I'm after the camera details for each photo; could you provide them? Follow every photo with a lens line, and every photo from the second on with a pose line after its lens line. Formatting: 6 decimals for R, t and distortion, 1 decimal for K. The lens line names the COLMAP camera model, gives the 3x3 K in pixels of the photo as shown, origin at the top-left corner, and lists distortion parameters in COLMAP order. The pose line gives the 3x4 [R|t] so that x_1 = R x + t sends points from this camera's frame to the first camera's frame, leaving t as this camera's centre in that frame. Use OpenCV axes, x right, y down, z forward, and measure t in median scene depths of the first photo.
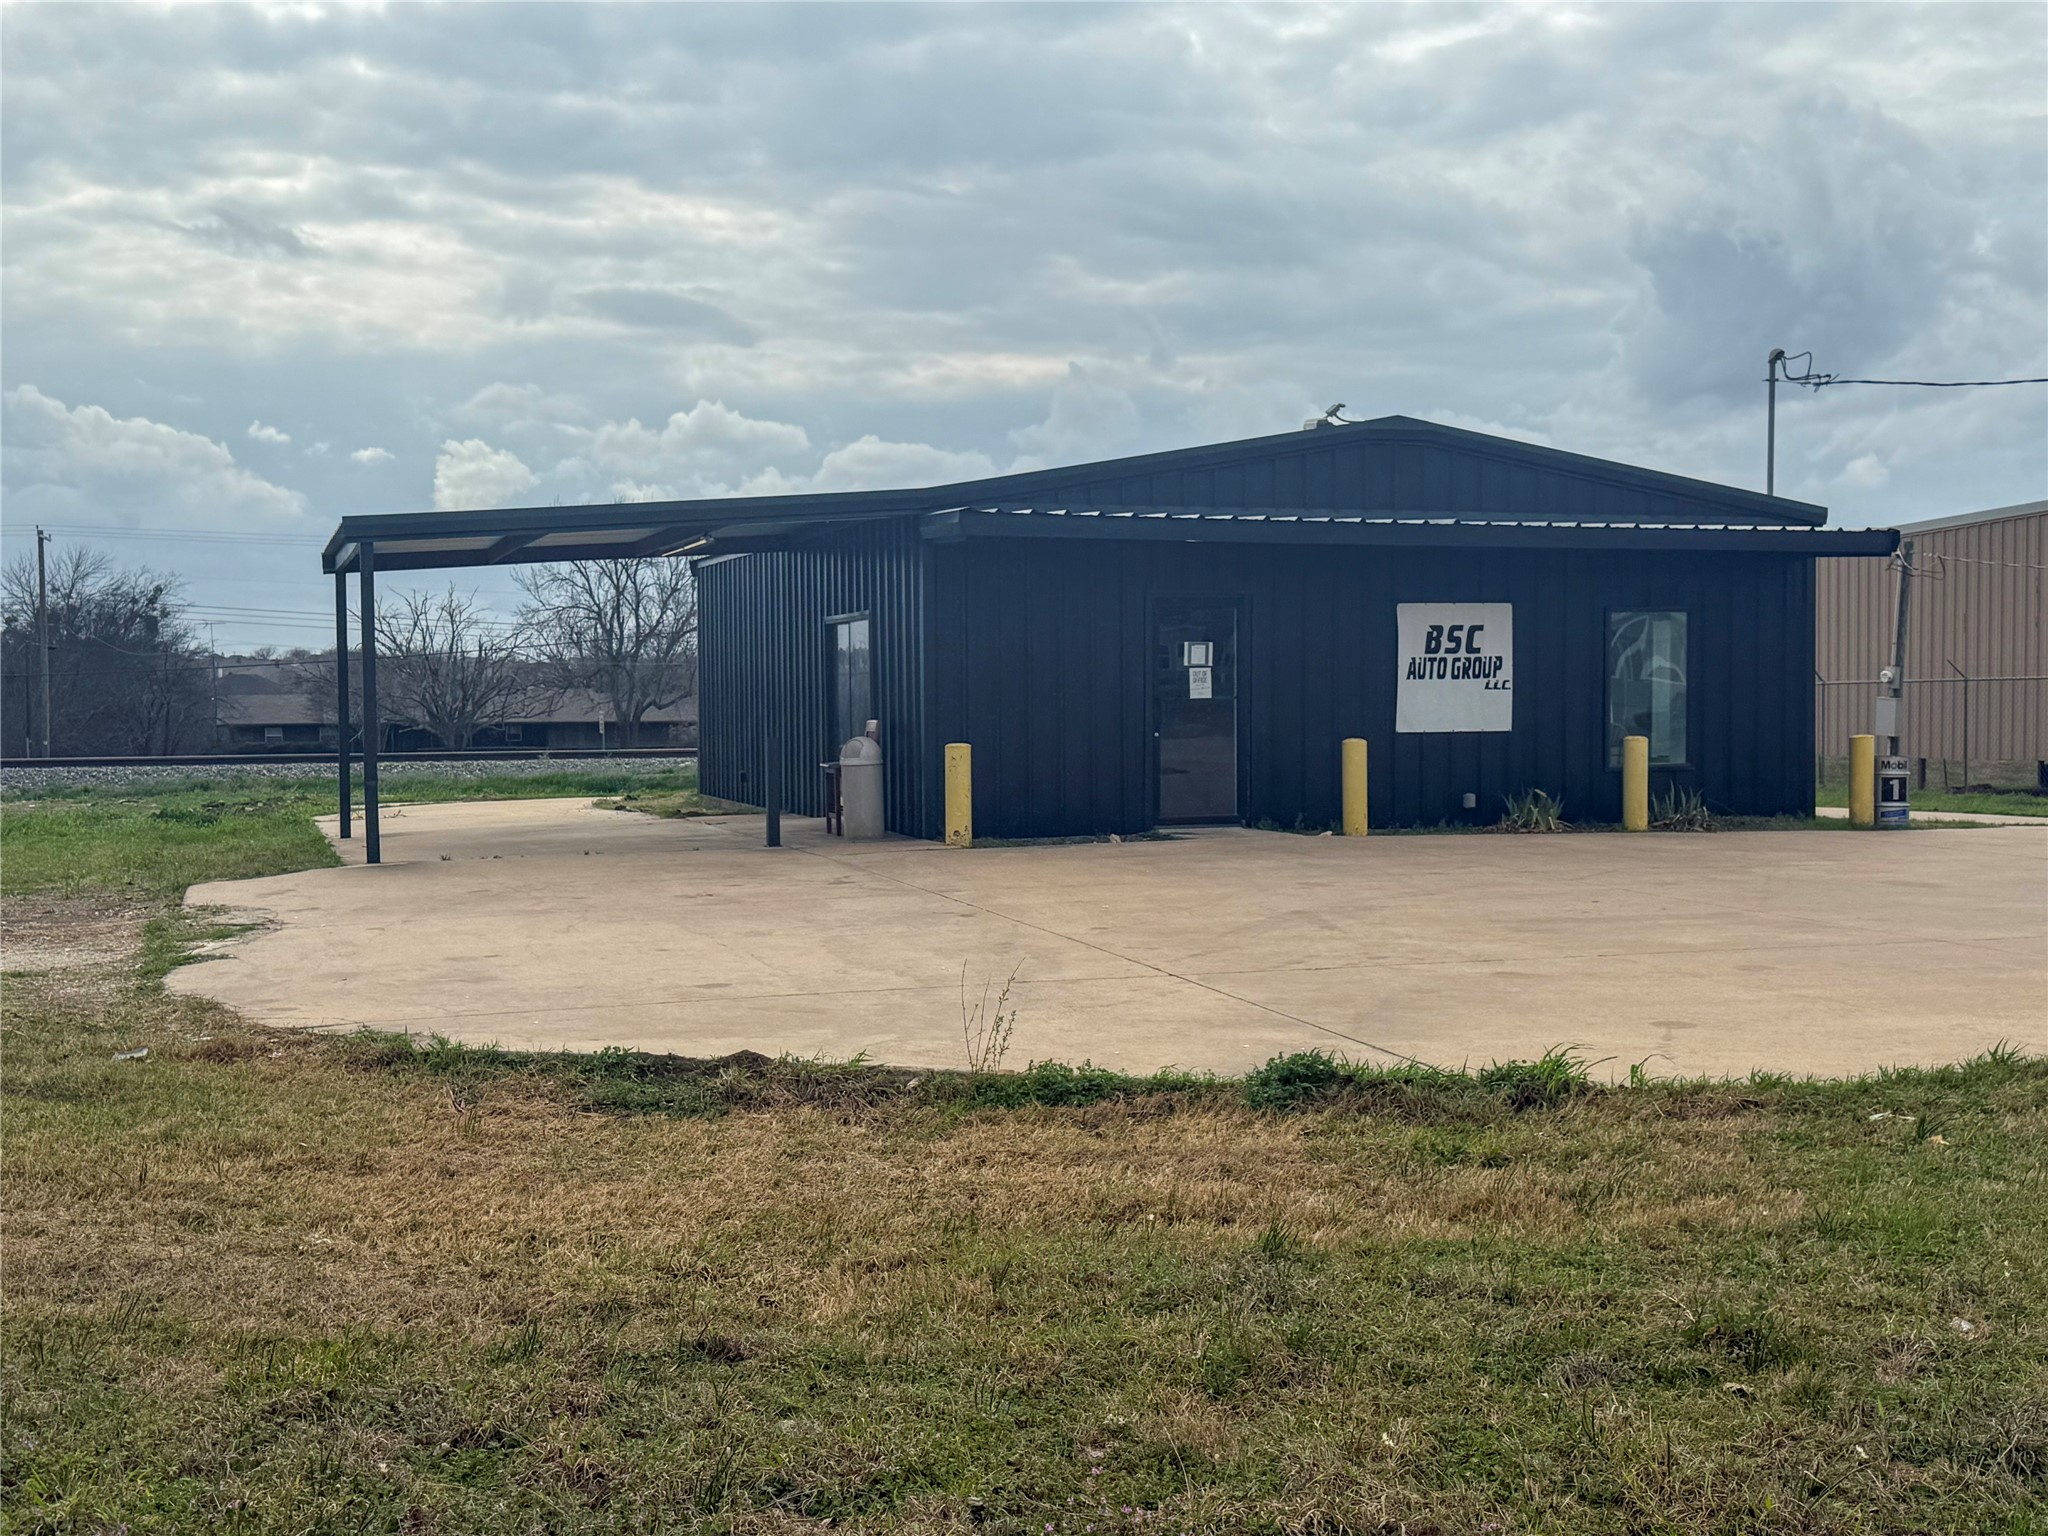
lens RADIAL K [[2350.4, 0, 1024.0], [0, 2350.4, 768.0], [0, 0, 1]] dist [0.102309, -0.233832]
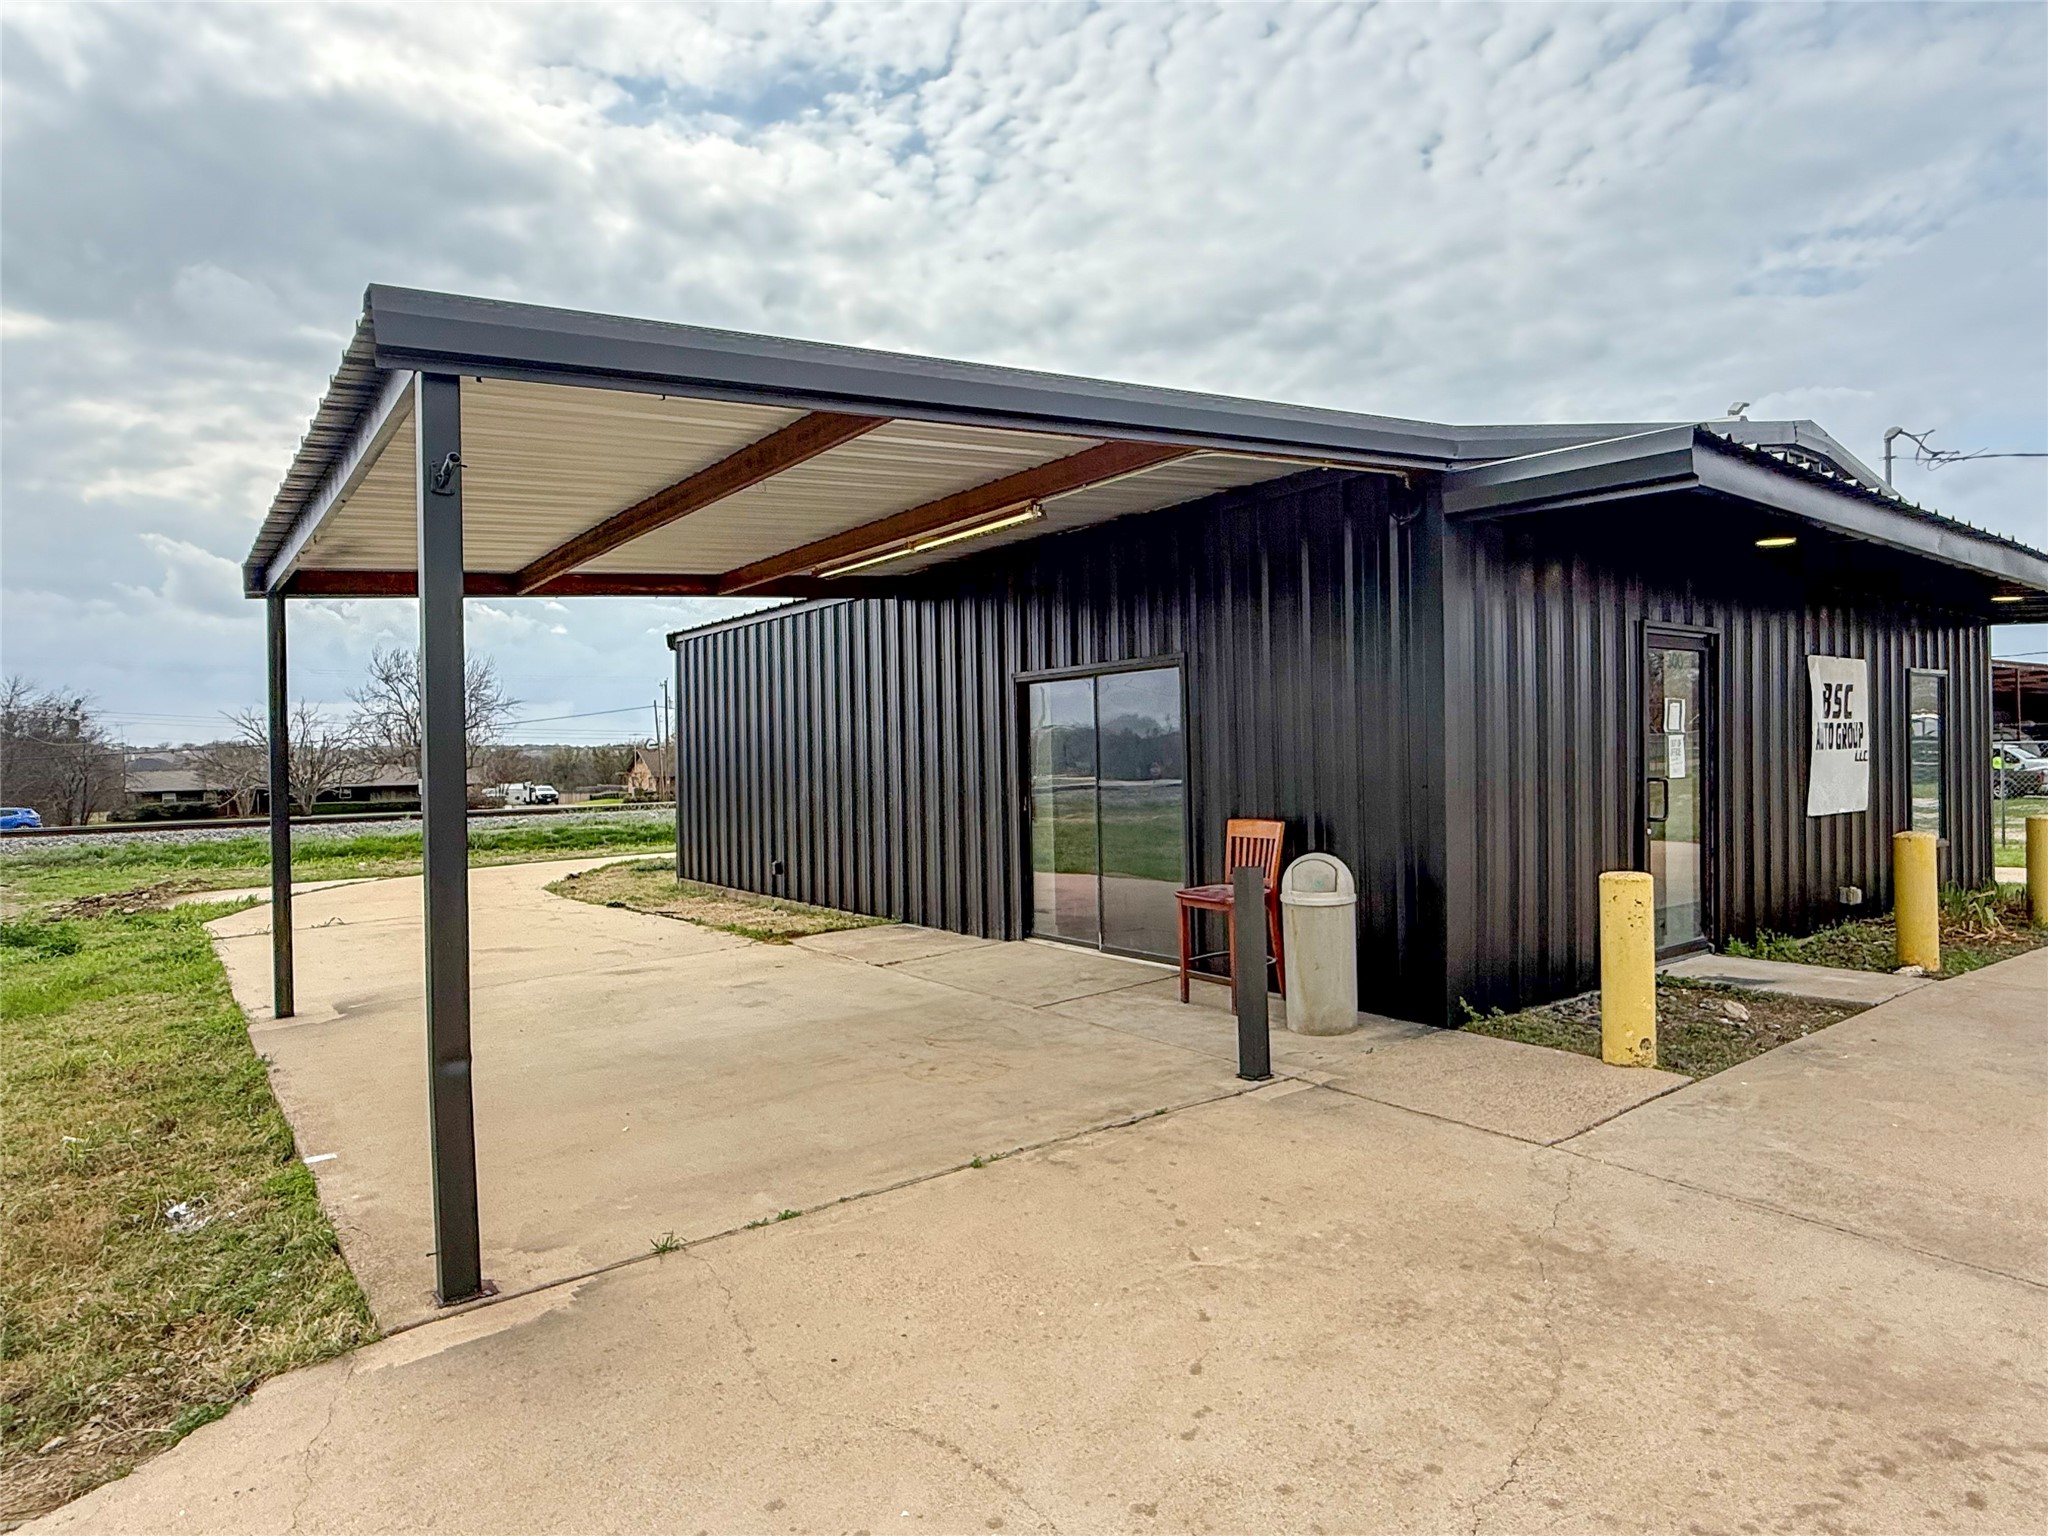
lens RADIAL K [[1173.4, 0, 1024.0], [0, 1173.4, 768.0], [0, 0, 1]] dist [-0.003330, -0.000876]
pose [[0.948060, -0.014451, 0.317762, -0.217242], [0.022449, 0.999516, -0.021521, -0.028715], [-0.317297, 0.027537, 0.947926, 0.700181]]
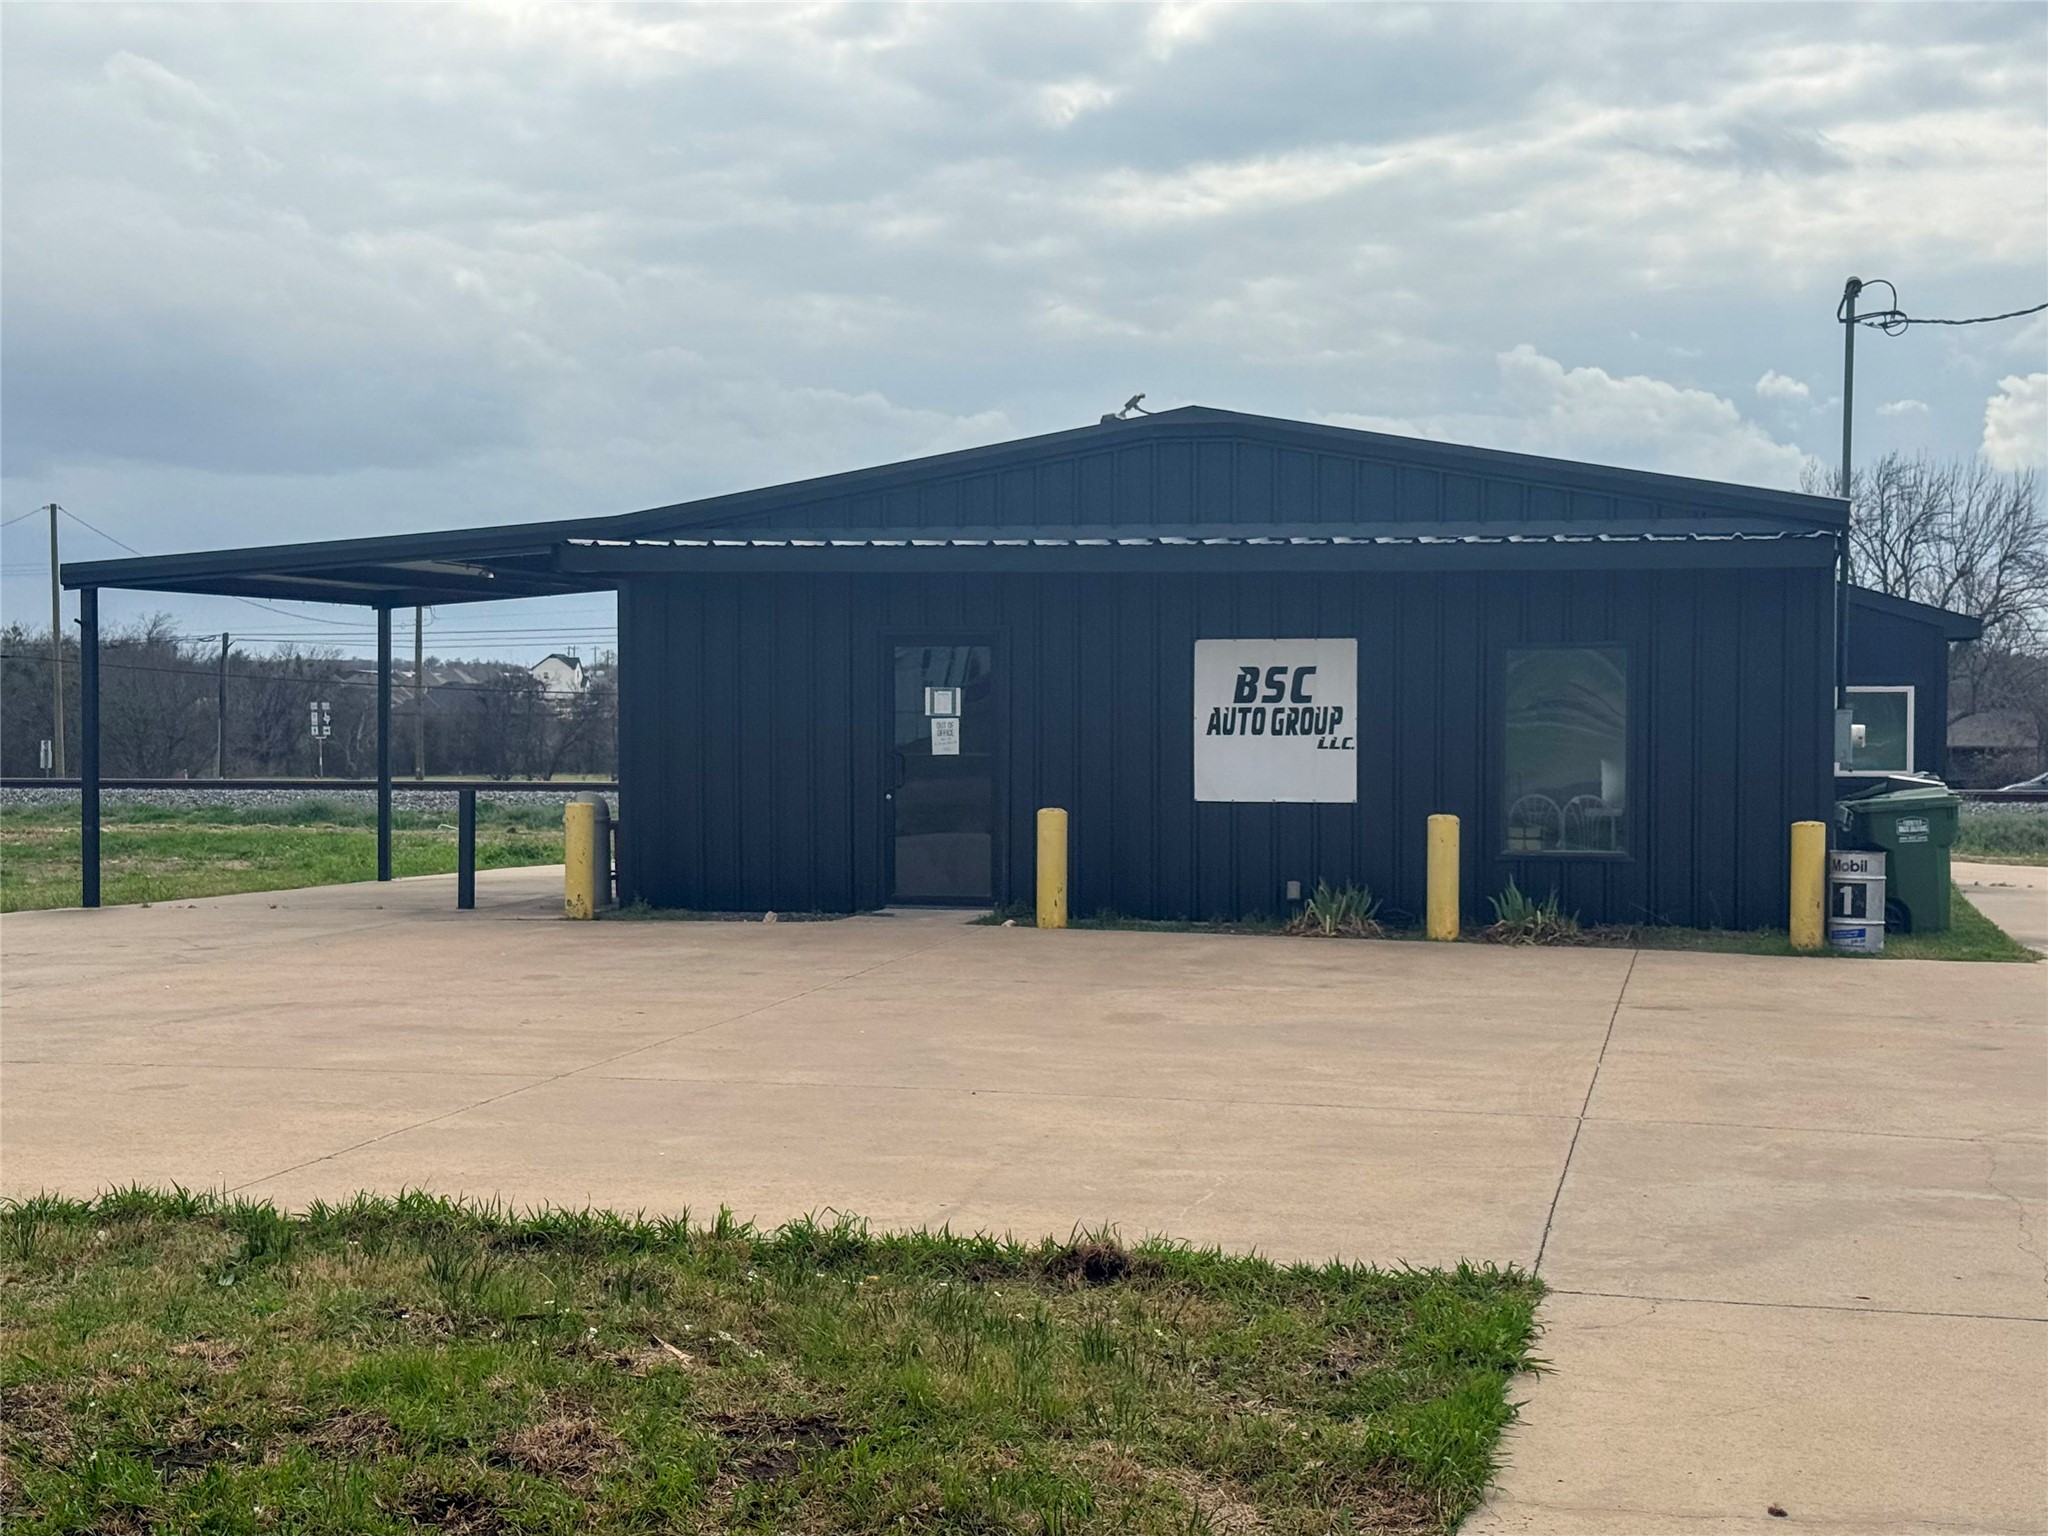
lens RADIAL K [[2847.6, 0, 1024.0], [0, 2847.6, 768.0], [0, 0, 1]] dist [0.114798, 0.006537]
pose [[0.841014, 0.020346, -0.540630, 0.625838], [-0.023570, 0.999722, 0.000957, -0.025545], [0.540499, 0.011938, 0.841260, 0.151875]]
